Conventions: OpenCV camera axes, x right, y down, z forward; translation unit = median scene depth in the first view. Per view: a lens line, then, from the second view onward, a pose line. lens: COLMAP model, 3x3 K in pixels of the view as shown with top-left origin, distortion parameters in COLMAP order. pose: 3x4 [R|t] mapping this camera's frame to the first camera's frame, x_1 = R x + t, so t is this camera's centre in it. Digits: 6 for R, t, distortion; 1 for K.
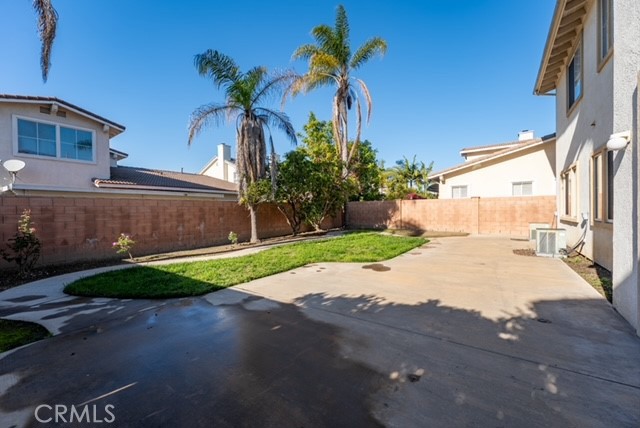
lens RADIAL K [[256.4, 0, 317.8], [0, 256.4, 214.7], [0, 0, 1]] dist [-0.001771, -0.000005]
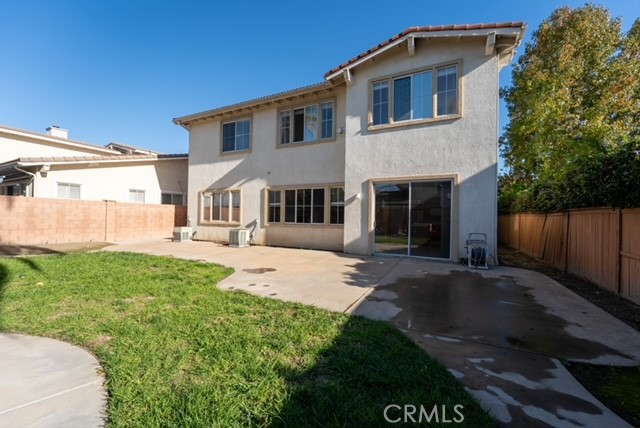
lens RADIAL K [[256.4, 0, 317.9], [0, 256.4, 215.7], [0, 0, 1]] dist [-0.001771, -0.000005]
pose [[-0.166879, 0.016498, 0.985839, -0.422733], [0.001084, 0.999862, -0.016549, -0.000315], [-0.985977, -0.001693, -0.166873, 0.468159]]
